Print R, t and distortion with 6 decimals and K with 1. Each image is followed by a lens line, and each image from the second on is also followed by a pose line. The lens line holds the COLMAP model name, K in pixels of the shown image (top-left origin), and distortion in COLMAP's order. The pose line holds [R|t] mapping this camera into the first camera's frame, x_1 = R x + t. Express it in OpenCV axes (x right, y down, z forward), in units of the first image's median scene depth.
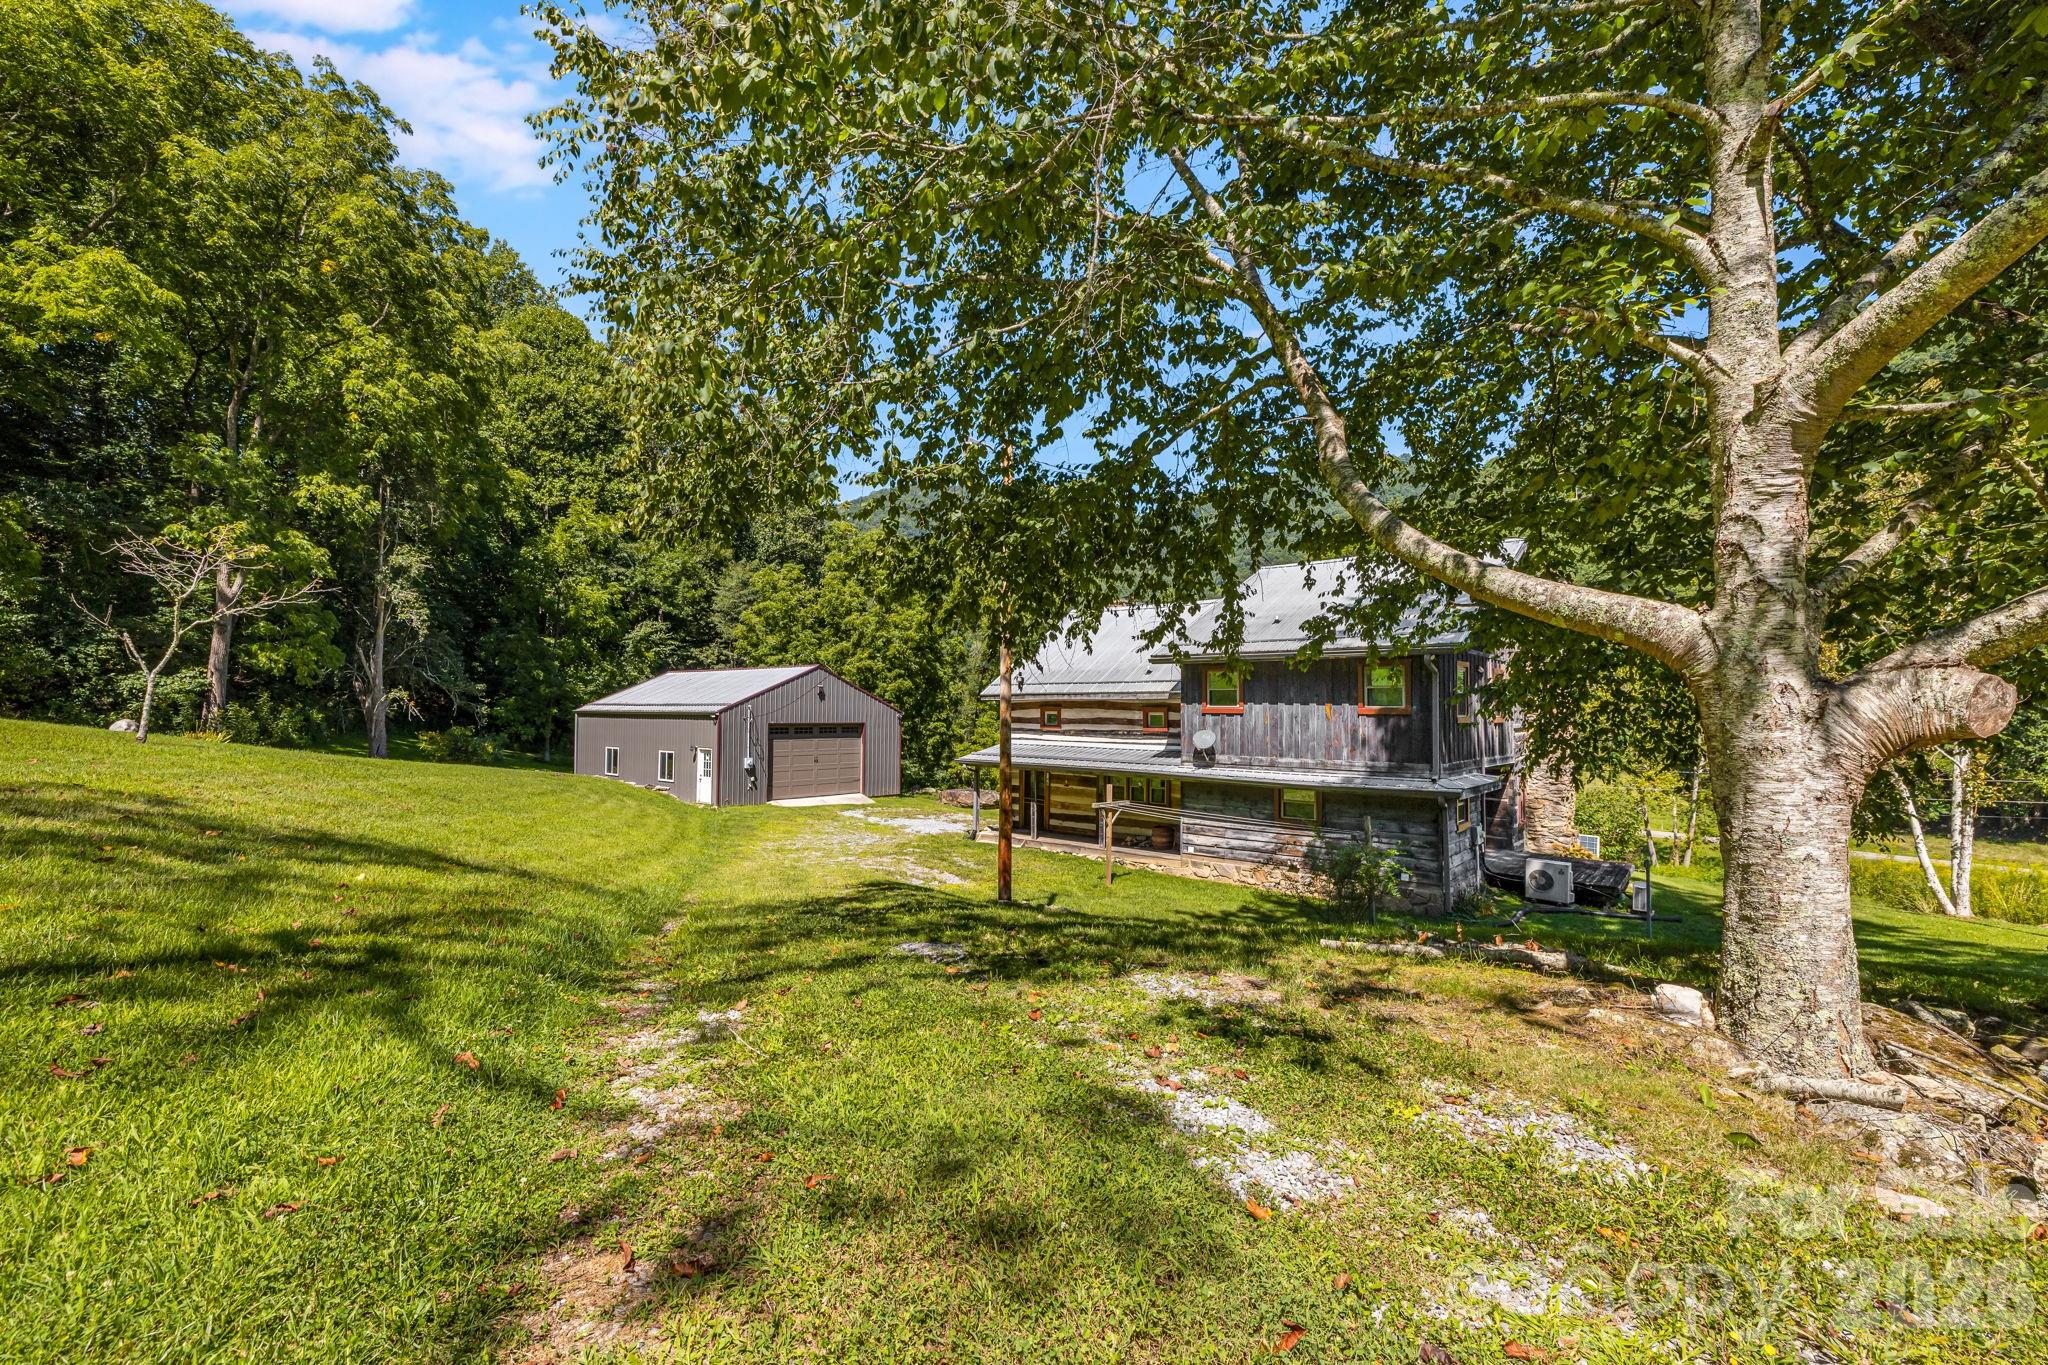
lens RADIAL K [[882.1, 0, 1021.5], [0, 882.1, 681.5], [0, 0, 1]] dist [0.002015, -0.000090]
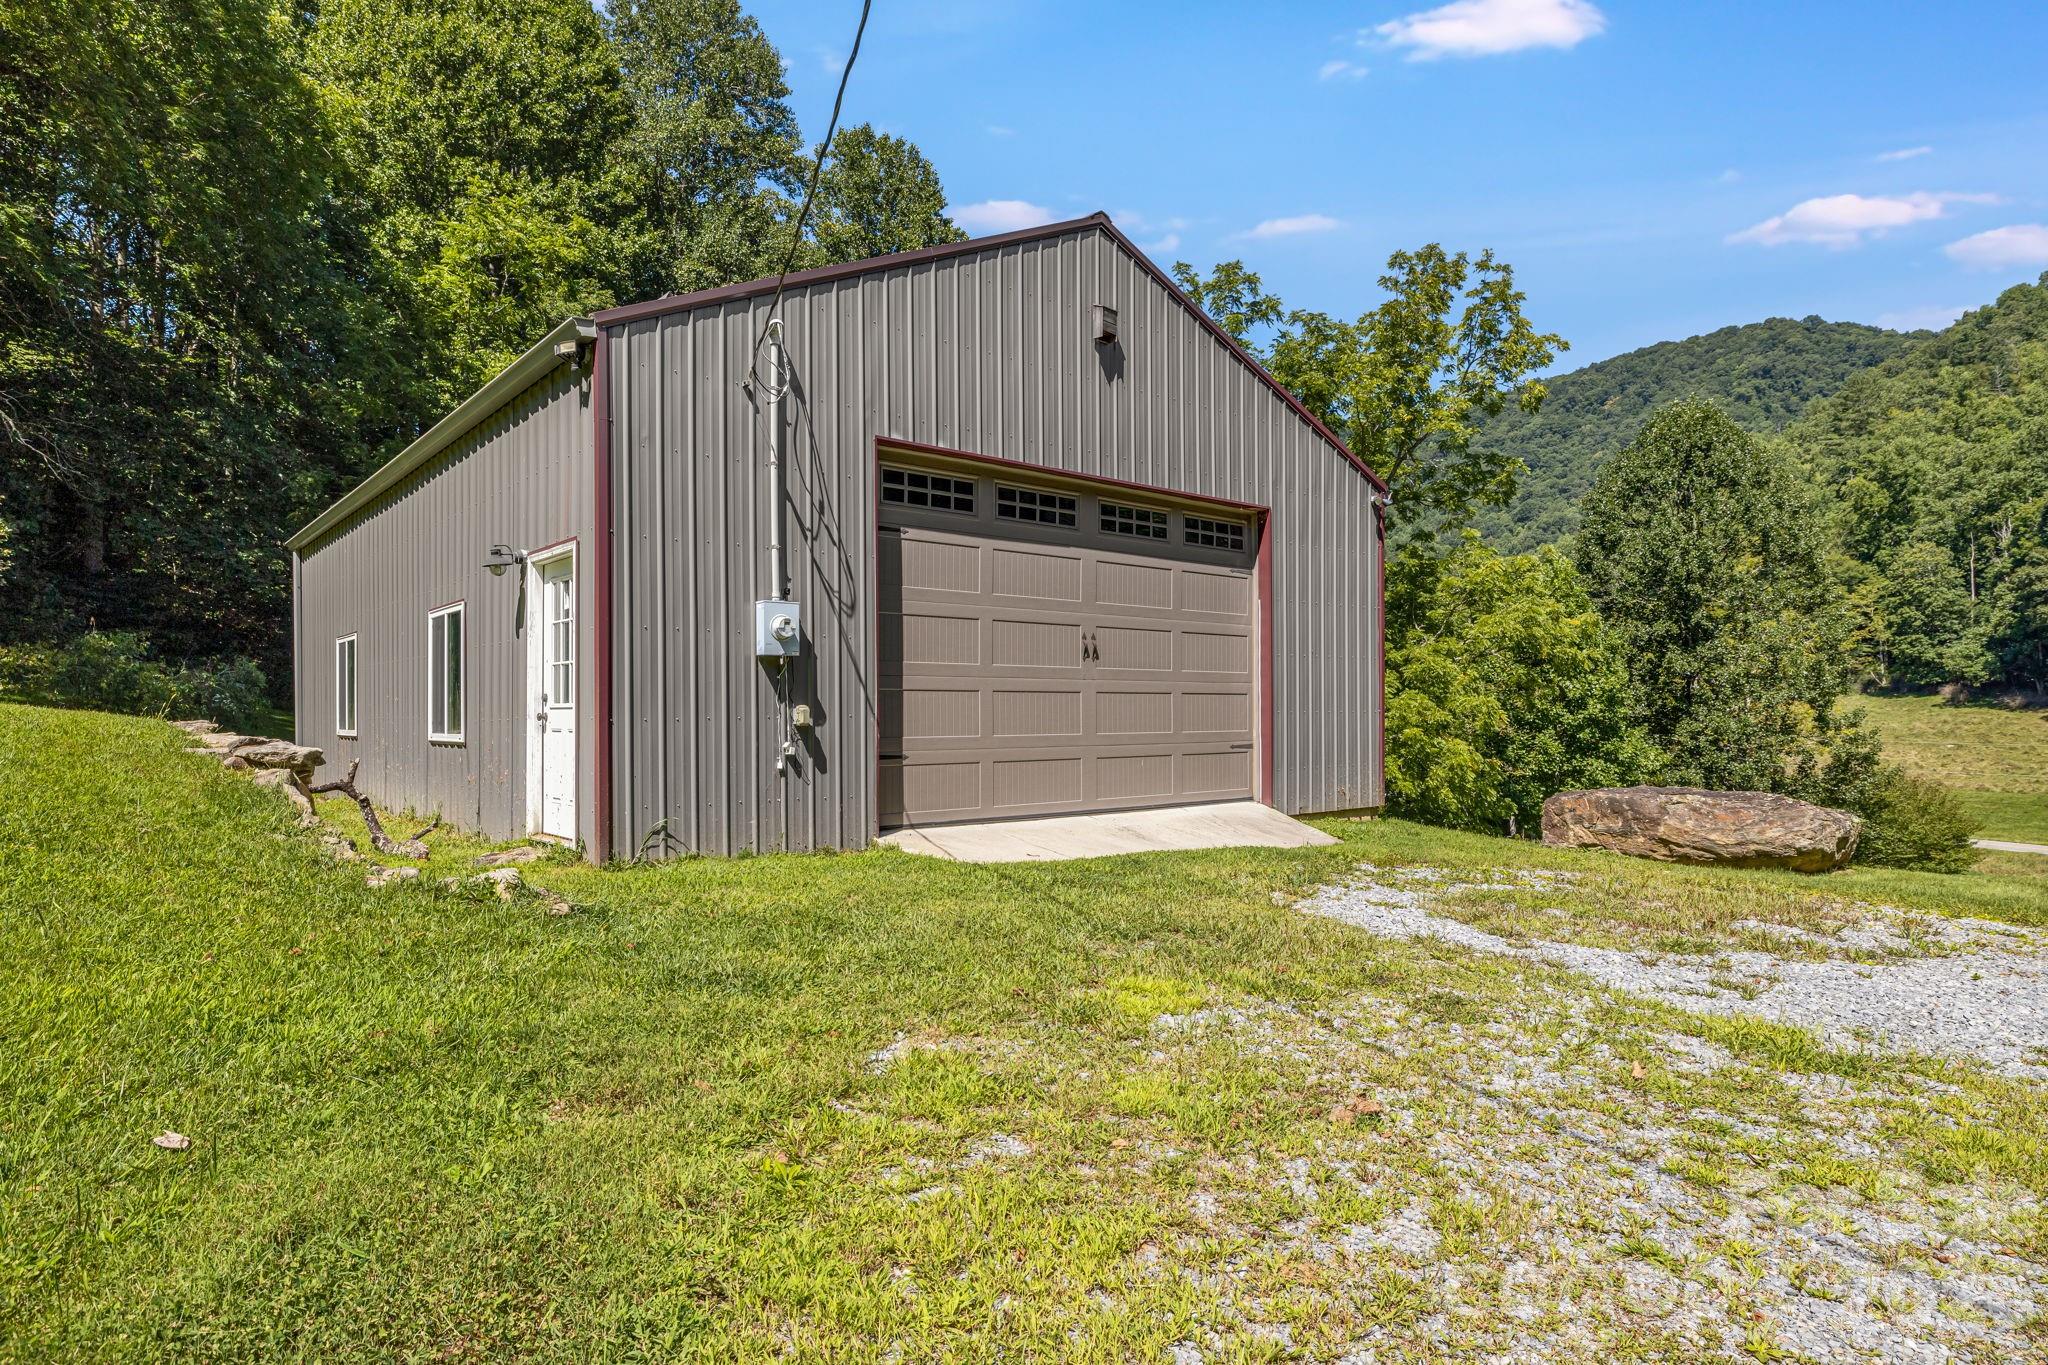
lens RADIAL K [[1182.6, 0, 1023.1], [0, 1182.6, 701.9], [0, 0, 1]] dist [0.015849, -0.003491]
pose [[0.985025, -0.013885, -0.171854, -0.190991], [0.017357, 0.999674, 0.018717, 0.093230], [0.171539, -0.021420, 0.984945, 0.677499]]
